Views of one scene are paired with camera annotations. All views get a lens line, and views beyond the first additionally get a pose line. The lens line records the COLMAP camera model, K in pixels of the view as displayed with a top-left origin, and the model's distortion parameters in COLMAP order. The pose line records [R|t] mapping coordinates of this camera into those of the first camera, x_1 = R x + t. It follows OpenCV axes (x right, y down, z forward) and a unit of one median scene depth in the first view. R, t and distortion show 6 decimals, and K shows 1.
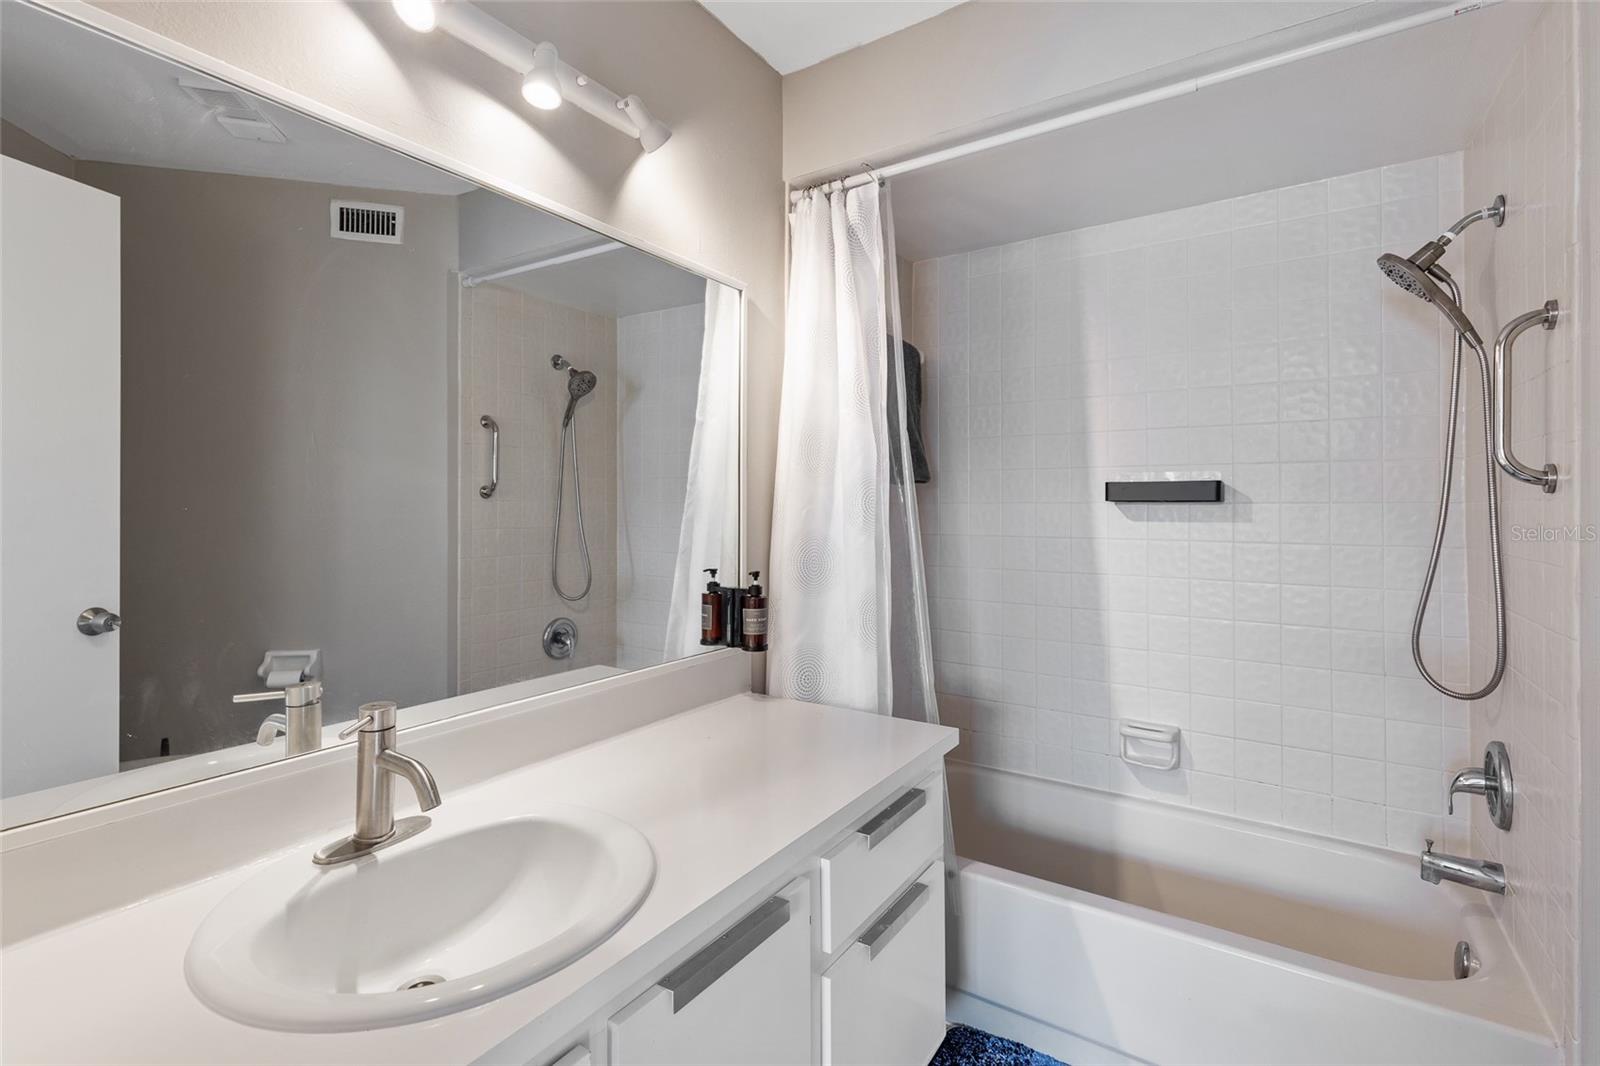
lens RADIAL K [[732.2, 0, 796.6], [0, 732.2, 526.6], [0, 0, 1]] dist [0.001764, 0.000157]
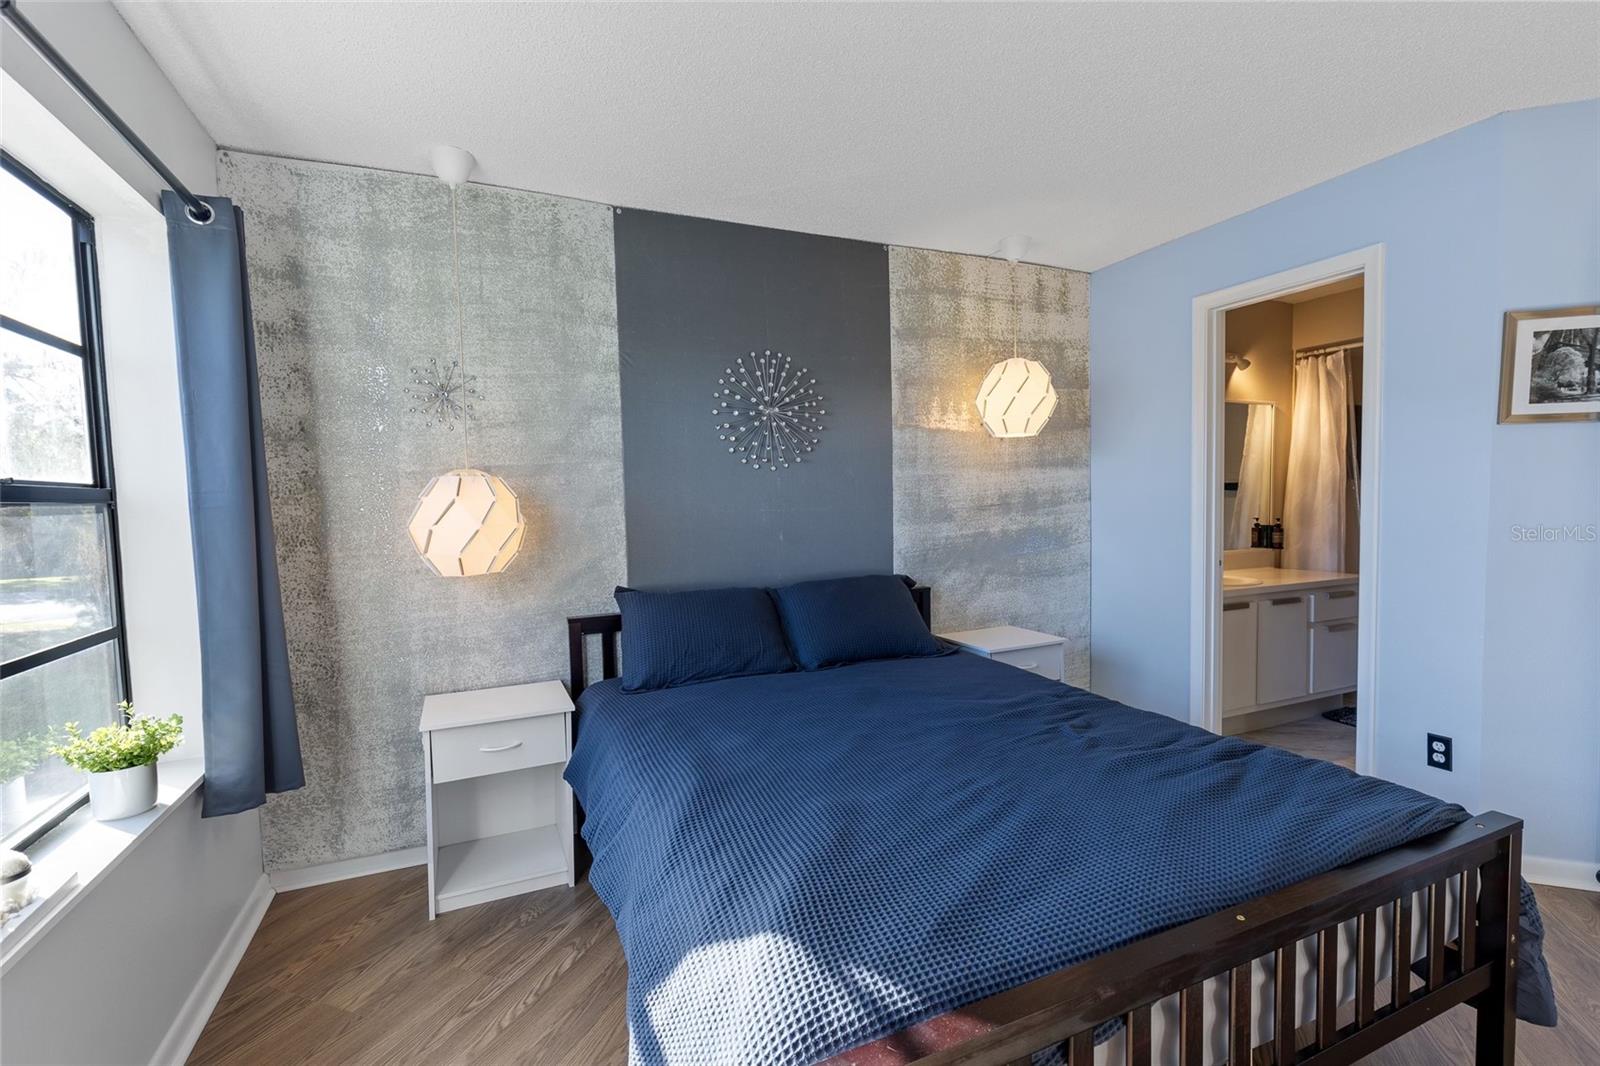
lens RADIAL K [[732.2, 0, 796.6], [0, 732.2, 526.6], [0, 0, 1]] dist [0.001764, 0.000157]
pose [[0.845618, 0.016659, -0.533528, -0.106959], [-0.009426, 0.999823, 0.016278, 0.062485], [0.533705, -0.008736, 0.845626, -1.927209]]
